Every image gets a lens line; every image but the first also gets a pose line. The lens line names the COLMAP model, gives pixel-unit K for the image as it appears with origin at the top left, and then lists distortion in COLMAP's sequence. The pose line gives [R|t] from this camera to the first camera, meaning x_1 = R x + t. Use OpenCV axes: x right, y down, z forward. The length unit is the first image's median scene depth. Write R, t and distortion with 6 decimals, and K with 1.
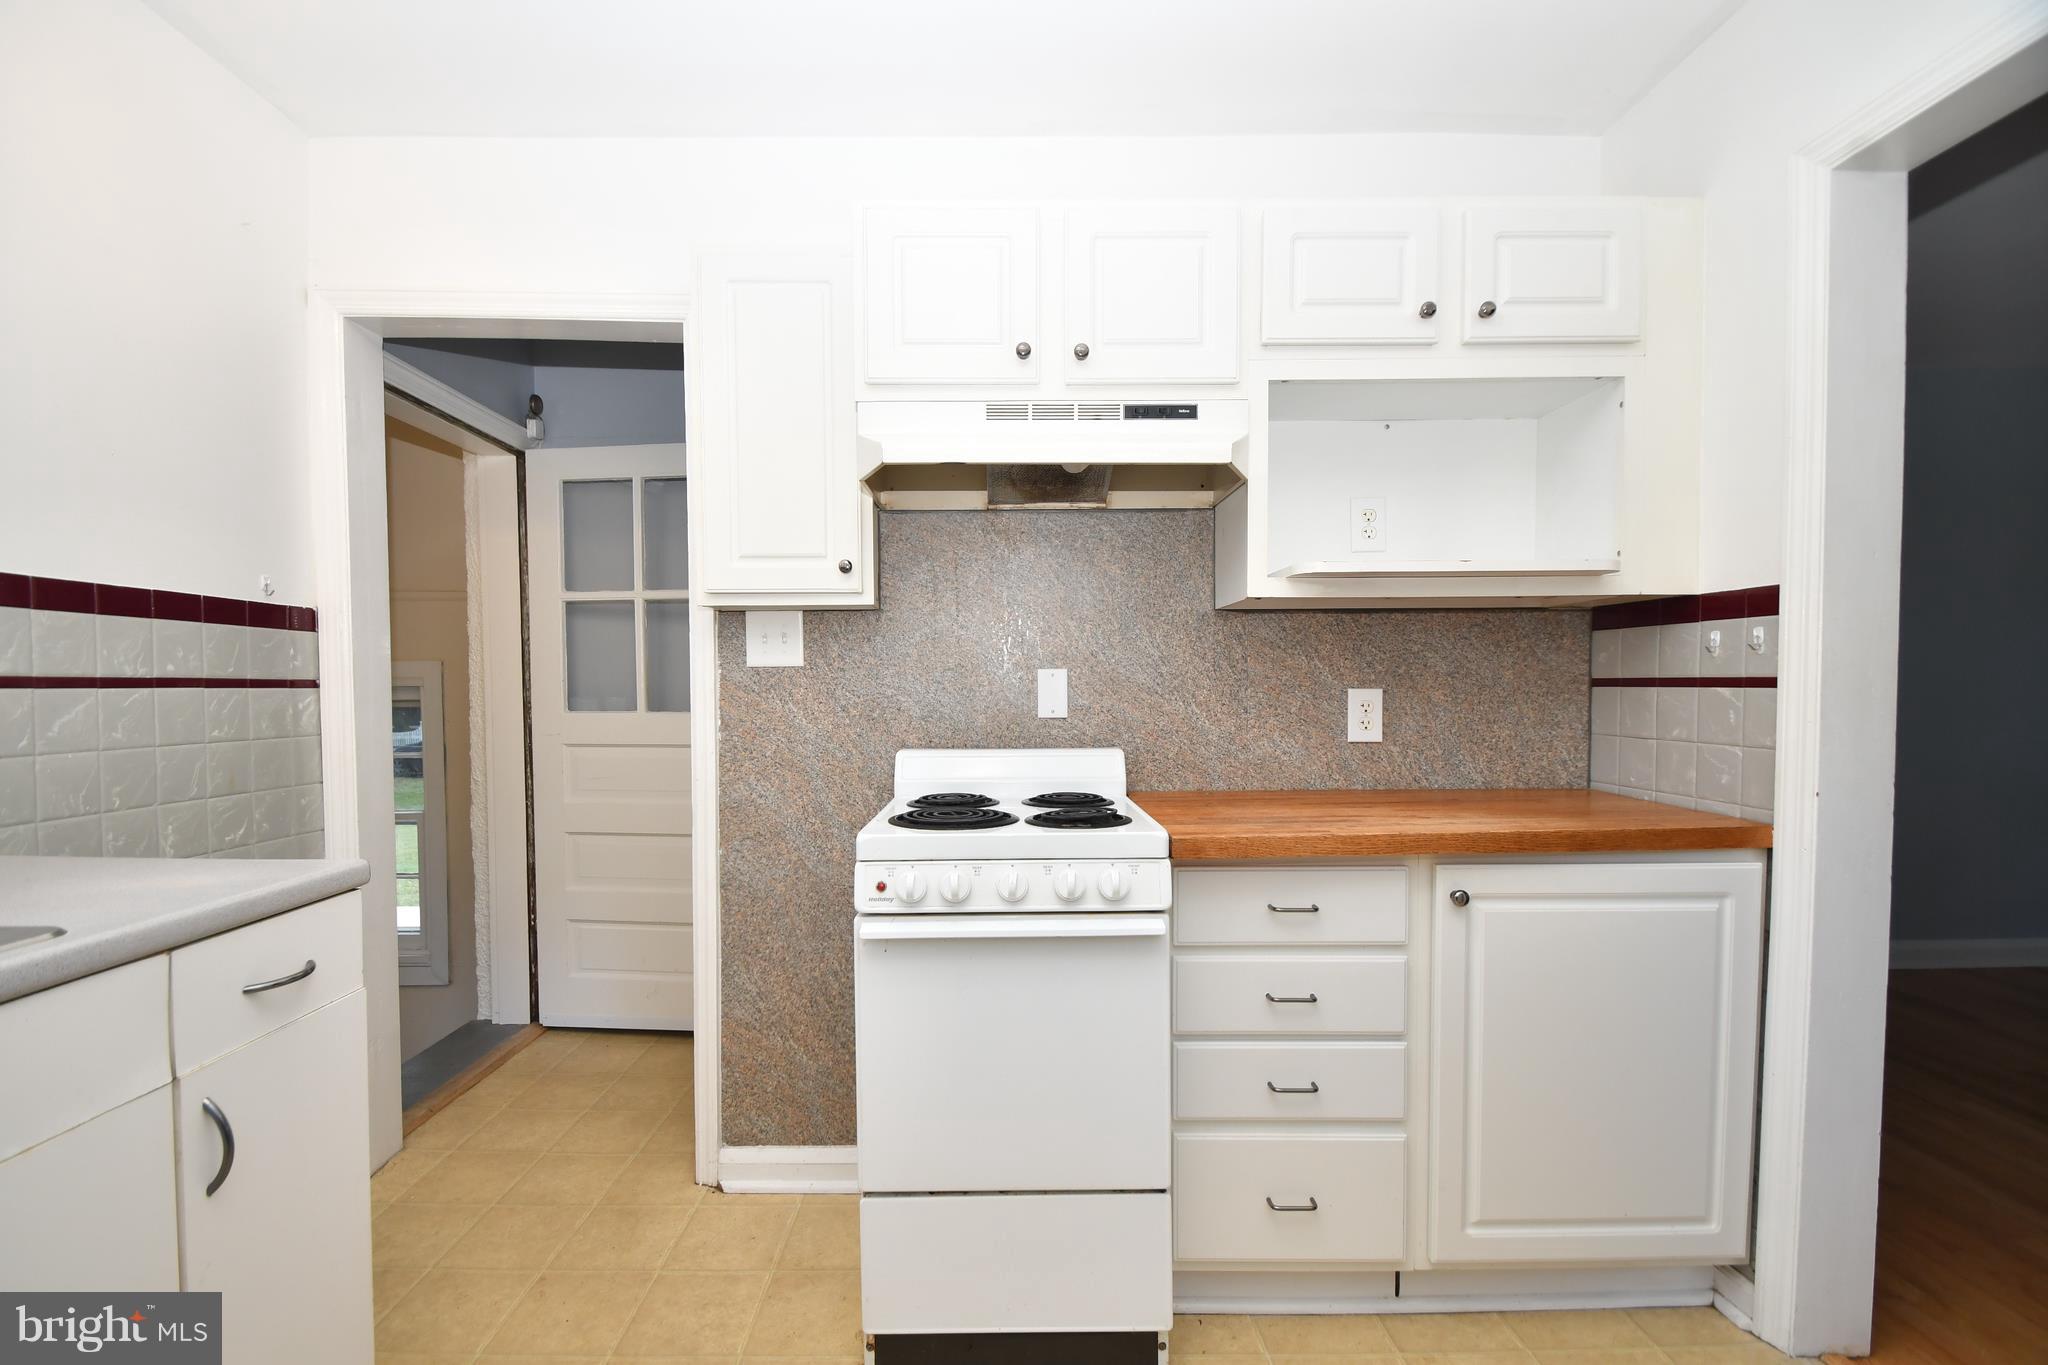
lens RADIAL K [[894.6, 0, 1000.7], [0, 894.6, 711.9], [0, 0, 1]] dist [0.013322, -0.019856]
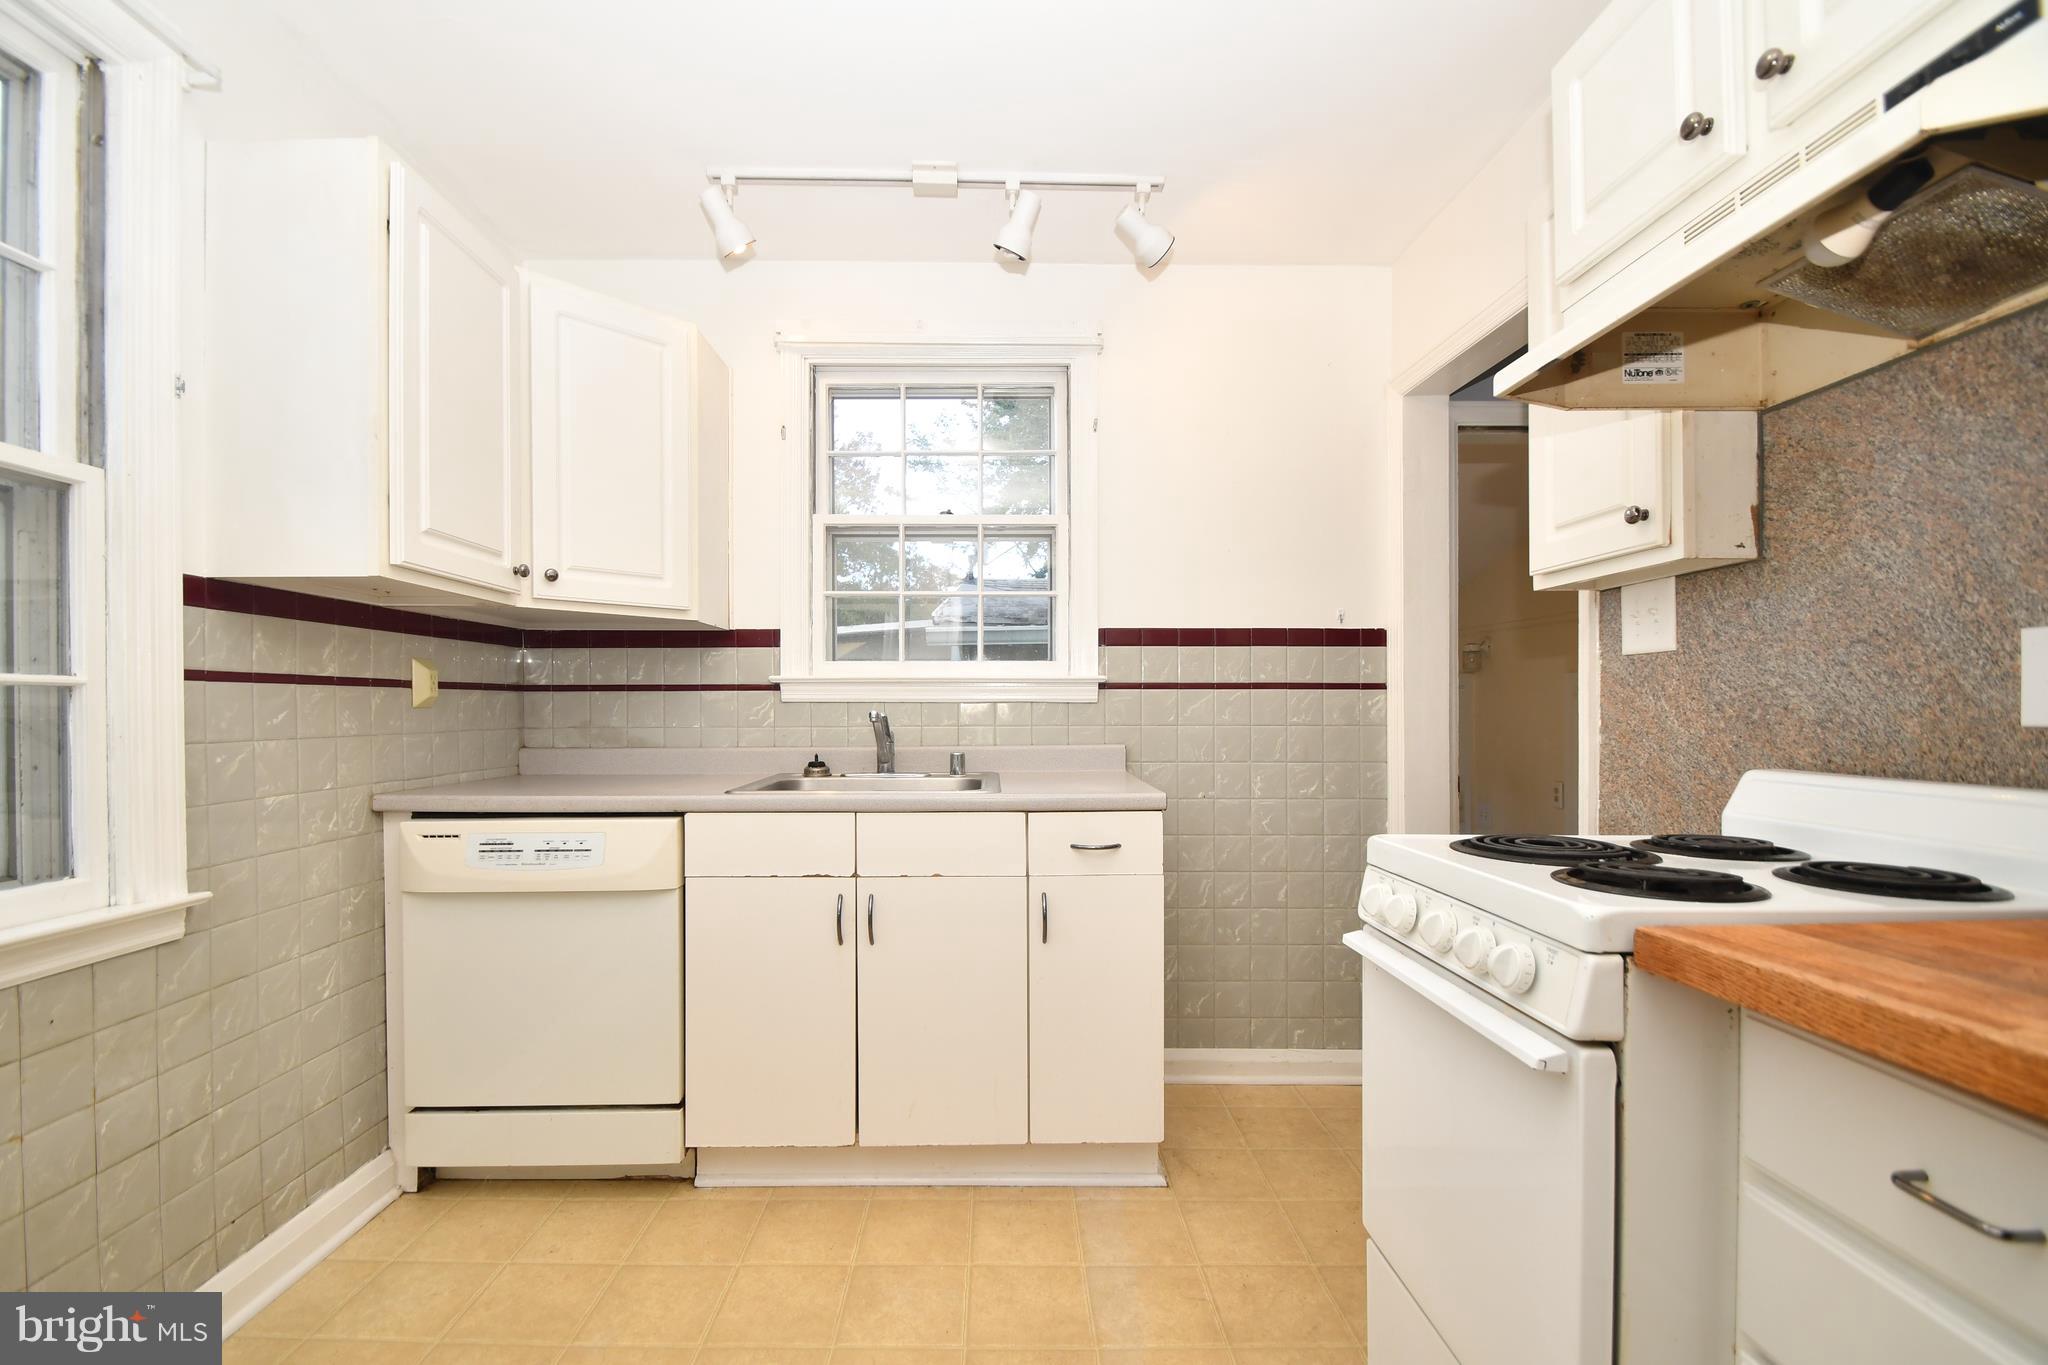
lens RADIAL K [[894.6, 0, 1000.7], [0, 894.6, 711.9], [0, 0, 1]] dist [0.013322, -0.019856]
pose [[0.010079, 0.008767, -0.999911, 0.526501], [-0.027749, 0.999579, 0.008484, 0.010052], [0.999564, 0.027661, 0.010318, 0.428815]]
